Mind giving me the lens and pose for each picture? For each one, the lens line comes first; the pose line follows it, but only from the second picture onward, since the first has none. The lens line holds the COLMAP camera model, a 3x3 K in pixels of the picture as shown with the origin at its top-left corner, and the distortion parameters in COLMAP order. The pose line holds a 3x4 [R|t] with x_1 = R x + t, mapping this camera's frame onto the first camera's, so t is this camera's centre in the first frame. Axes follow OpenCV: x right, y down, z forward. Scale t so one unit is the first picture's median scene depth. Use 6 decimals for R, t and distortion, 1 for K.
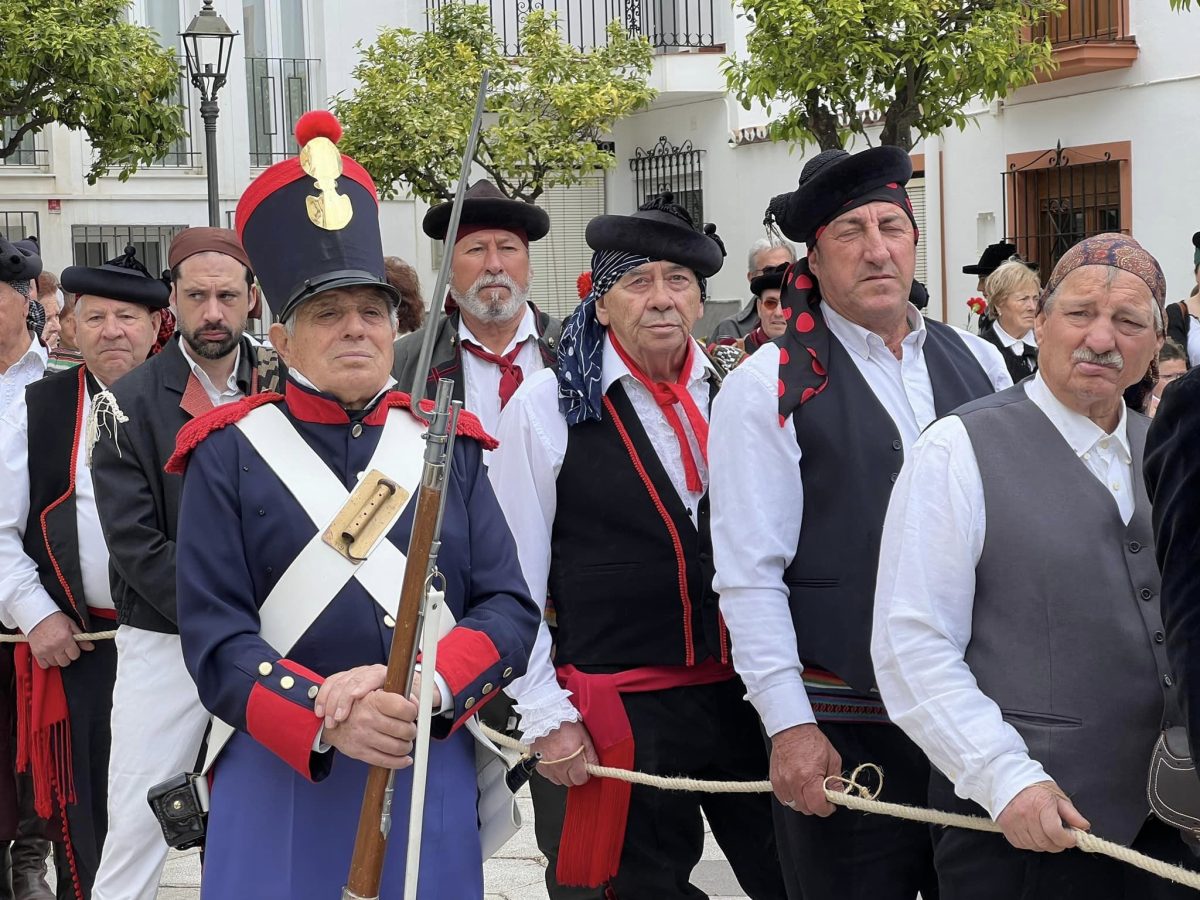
lens RADIAL K [[2737.1, 0, 669.1], [0, 2737.1, 449.6], [0, 0, 1]] dist [0.058329, 0.170055]
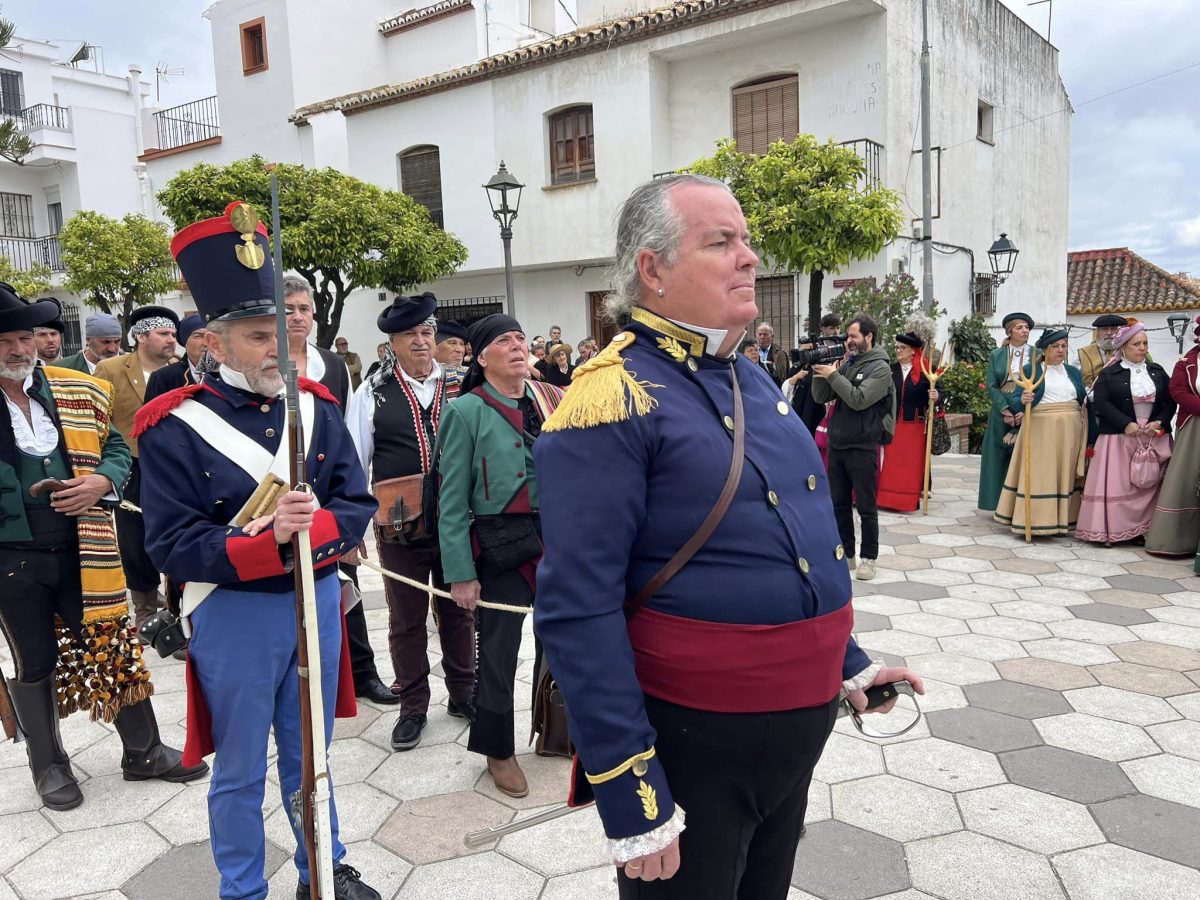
lens RADIAL K [[910.9, 0, 607.4], [0, 910.9, 448.4], [0, 0, 1]] dist [0.061959, -0.067218]
pose [[0.885497, -0.047105, 0.462251, 0.215804], [0.027582, 0.998423, 0.048905, 0.033782], [-0.463825, -0.030556, 0.885399, -0.542155]]
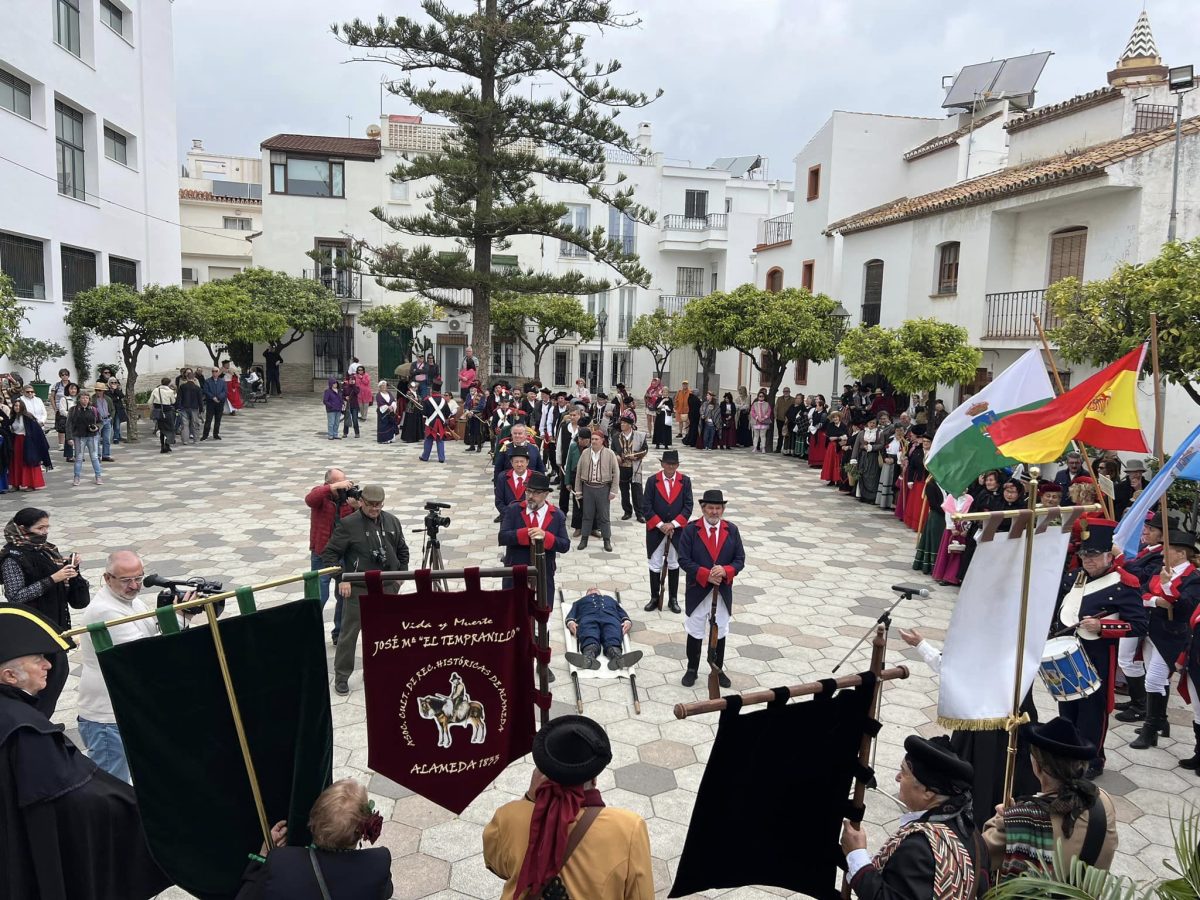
lens RADIAL K [[904.3, 0, 613.6], [0, 904.3, 465.7], [0, 0, 1]] dist [0.053876, -0.063390]
pose [[0.963356, 0.099566, -0.249061, 1.059047], [-0.077739, 0.992340, 0.096010, -0.148871], [0.256713, -0.073130, 0.963717, -2.202307]]
